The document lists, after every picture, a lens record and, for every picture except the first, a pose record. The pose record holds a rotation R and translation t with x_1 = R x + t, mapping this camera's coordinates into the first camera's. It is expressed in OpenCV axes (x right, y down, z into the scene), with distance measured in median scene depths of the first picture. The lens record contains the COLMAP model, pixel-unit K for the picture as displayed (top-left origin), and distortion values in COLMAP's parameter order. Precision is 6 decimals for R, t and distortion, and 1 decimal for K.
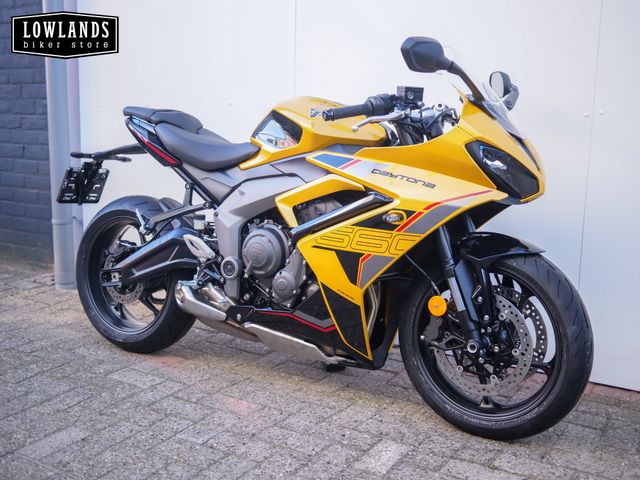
lens RADIAL K [[736.2, 0, 320.0], [0, 736.2, 240.0], [0, 0, 1]] dist [-0.010287, 0.022218]
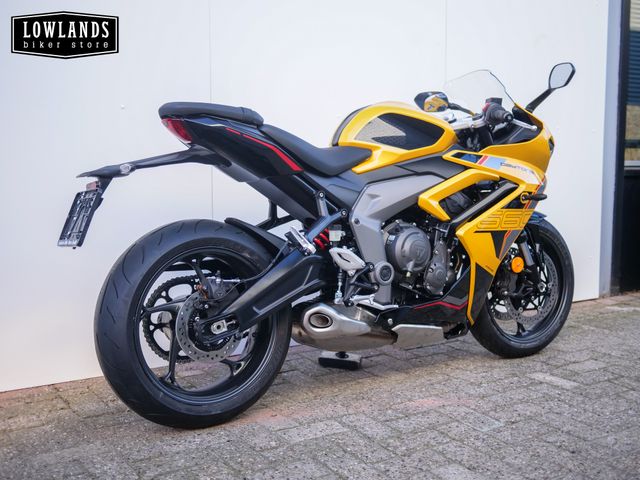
lens RADIAL K [[736.2, 0, 320.0], [0, 736.2, 240.0], [0, 0, 1]] dist [-0.010287, 0.022218]
pose [[0.411327, -0.108333, 0.905027, -1.126304], [0.159324, 0.986171, 0.045635, -0.068444], [-0.897455, 0.125421, 0.422899, 0.721335]]
